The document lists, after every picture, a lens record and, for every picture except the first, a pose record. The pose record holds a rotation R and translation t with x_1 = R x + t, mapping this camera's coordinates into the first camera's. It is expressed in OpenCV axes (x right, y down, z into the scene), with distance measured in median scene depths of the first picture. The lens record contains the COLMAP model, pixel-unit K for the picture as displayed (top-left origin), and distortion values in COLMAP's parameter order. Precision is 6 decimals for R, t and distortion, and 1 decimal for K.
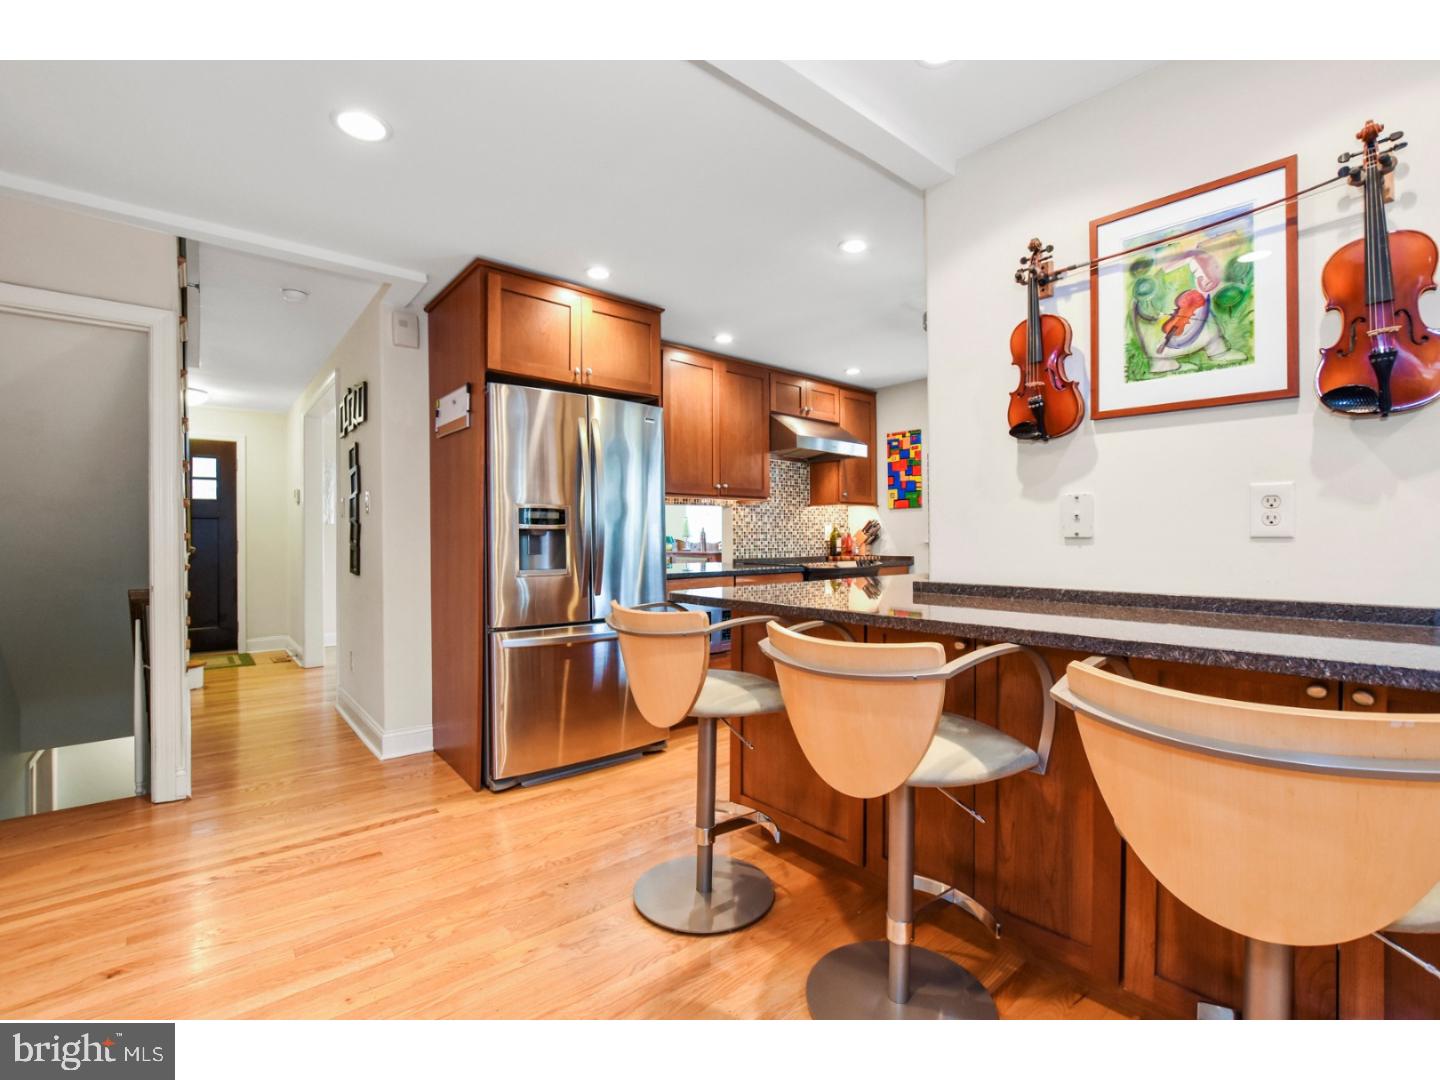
lens RADIAL K [[639.5, 0, 720.0], [0, 639.5, 540.0], [0, 0, 1]] dist [-0.003382, -0.000344]
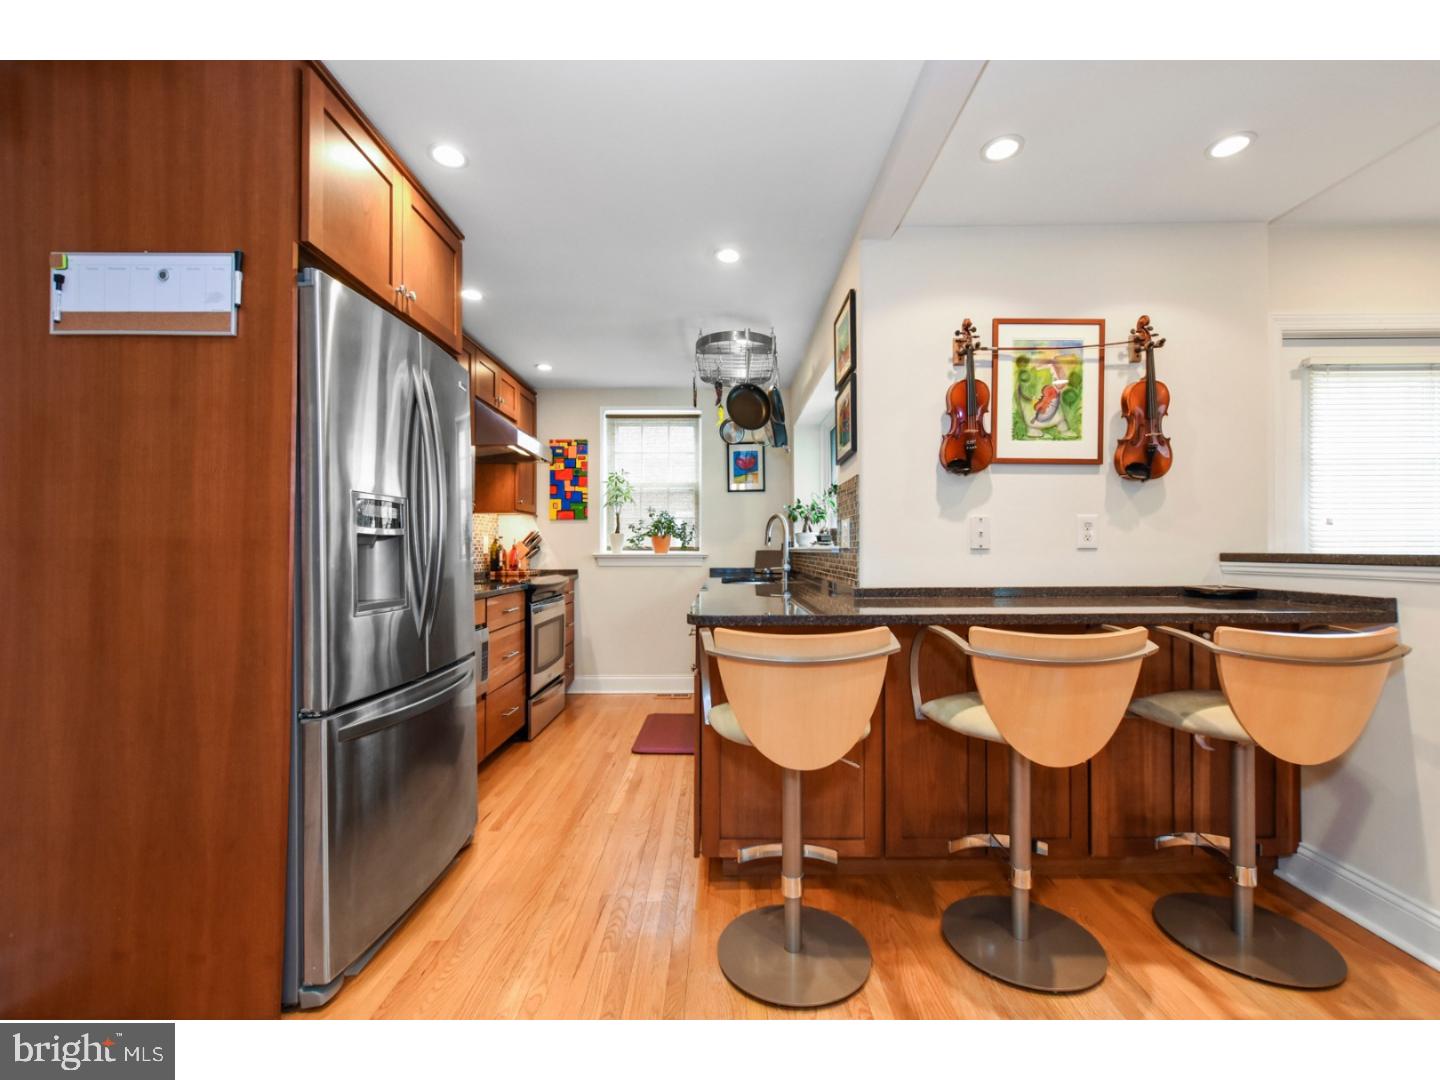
lens RADIAL K [[648.8, 0, 721.3], [0, 648.8, 549.2], [0, 0, 1]] dist [0.032547, -0.000035]
pose [[0.638929, 0.001478, 0.769265, -0.878953], [0.003928, 0.999979, -0.005184, 0.002140], [-0.769256, 0.006333, 0.638909, 0.555253]]
